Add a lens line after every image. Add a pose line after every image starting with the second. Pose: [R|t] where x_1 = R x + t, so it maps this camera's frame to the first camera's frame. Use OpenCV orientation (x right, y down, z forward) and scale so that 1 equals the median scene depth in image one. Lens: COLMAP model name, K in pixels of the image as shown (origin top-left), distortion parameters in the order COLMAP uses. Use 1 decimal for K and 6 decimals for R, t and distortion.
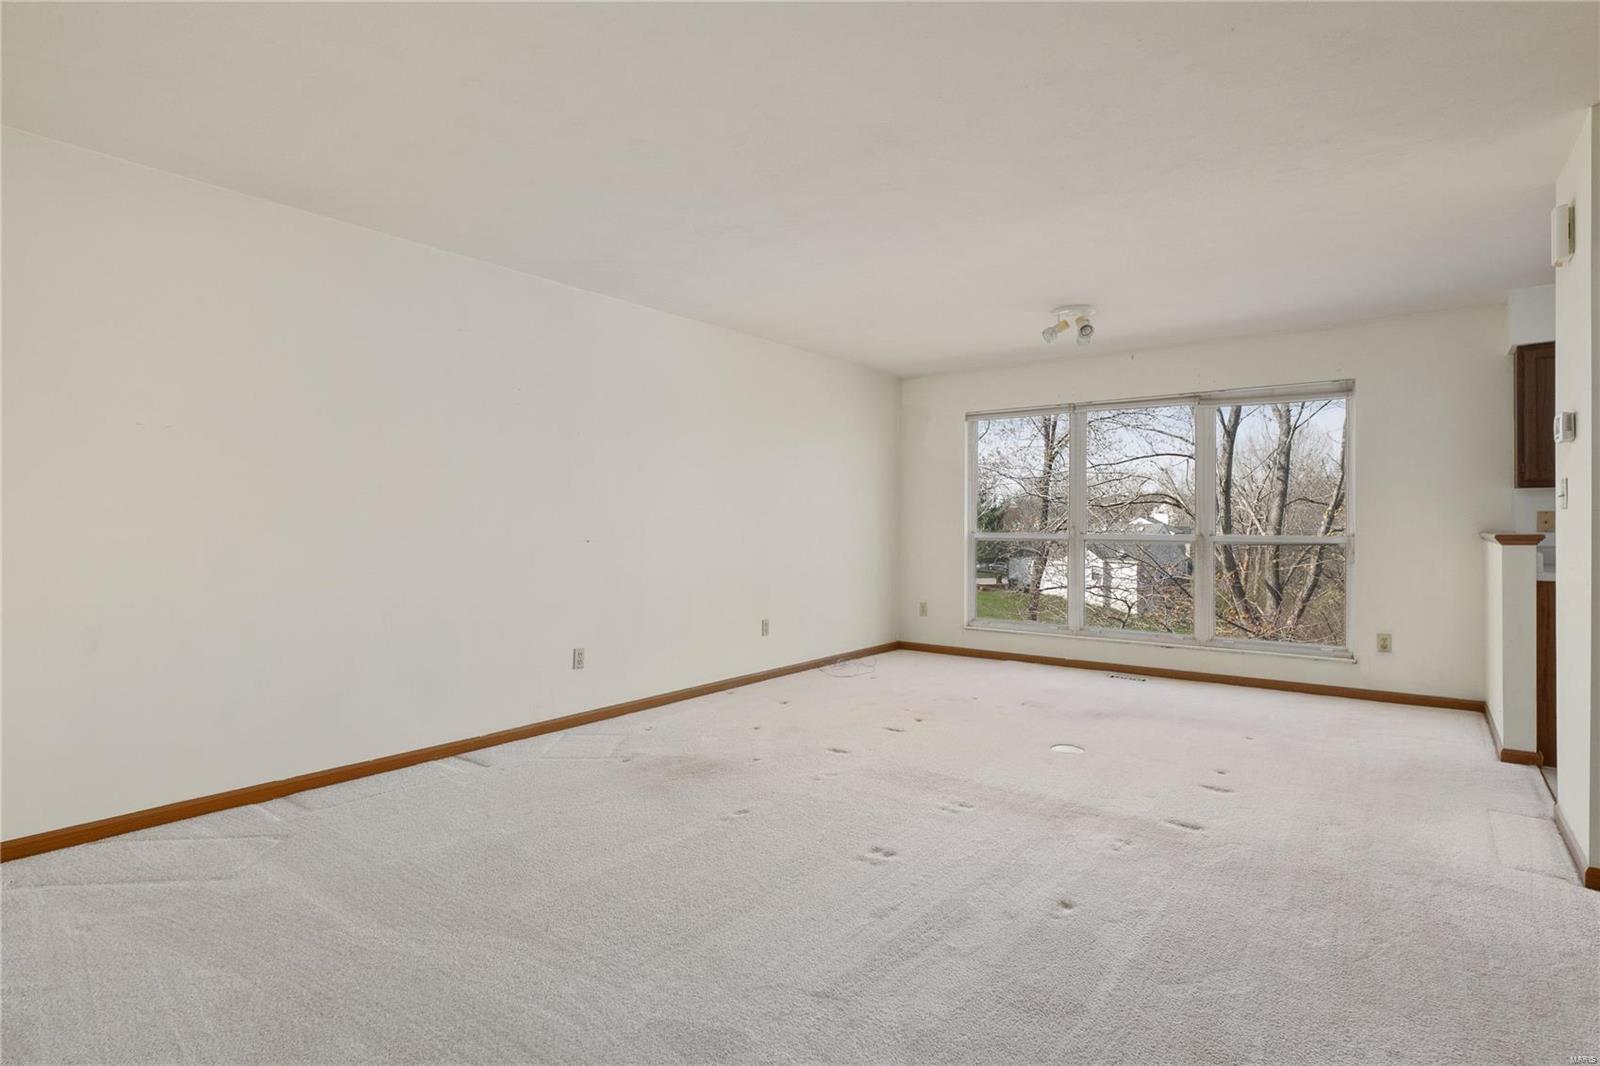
lens RADIAL K [[827.4, 0, 790.9], [0, 827.4, 525.4], [0, 0, 1]] dist [-0.000480, -0.000389]
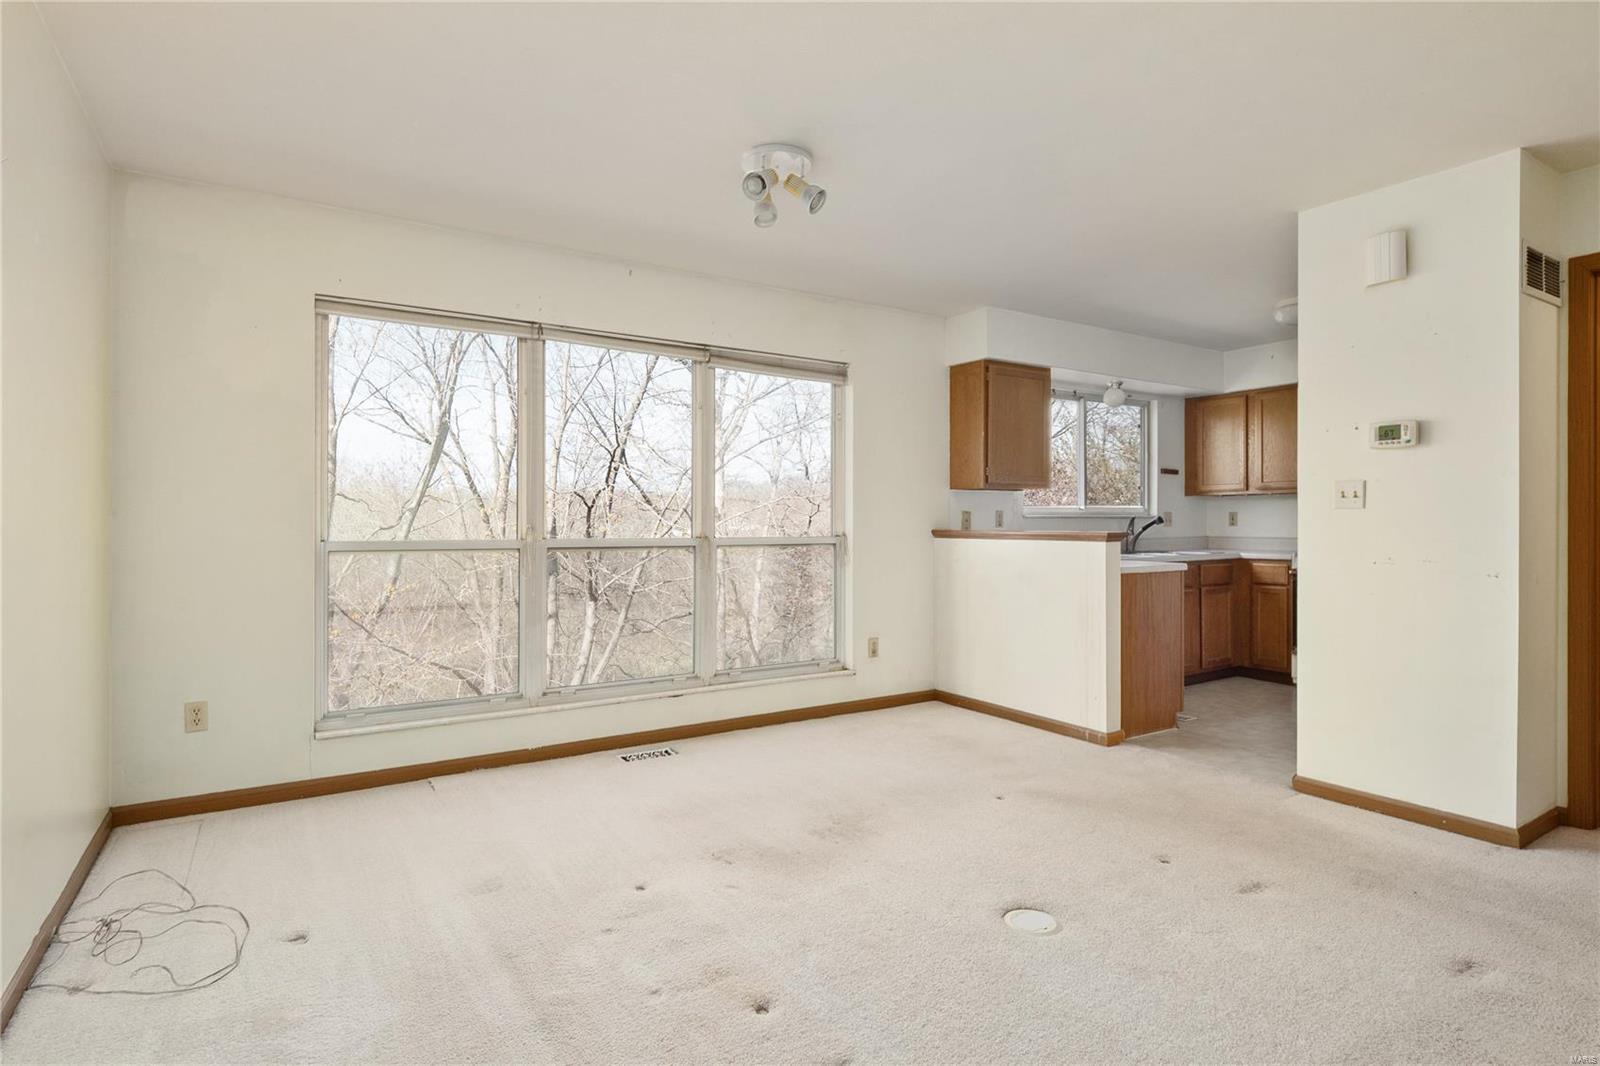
lens RADIAL K [[827.4, 0, 790.9], [0, 827.4, 525.4], [0, 0, 1]] dist [-0.000480, -0.000389]
pose [[0.329530, -0.003362, 0.944139, -0.182407], [0.003556, 0.999991, 0.002320, -0.000010], [-0.944138, 0.002593, 0.329539, 0.681794]]
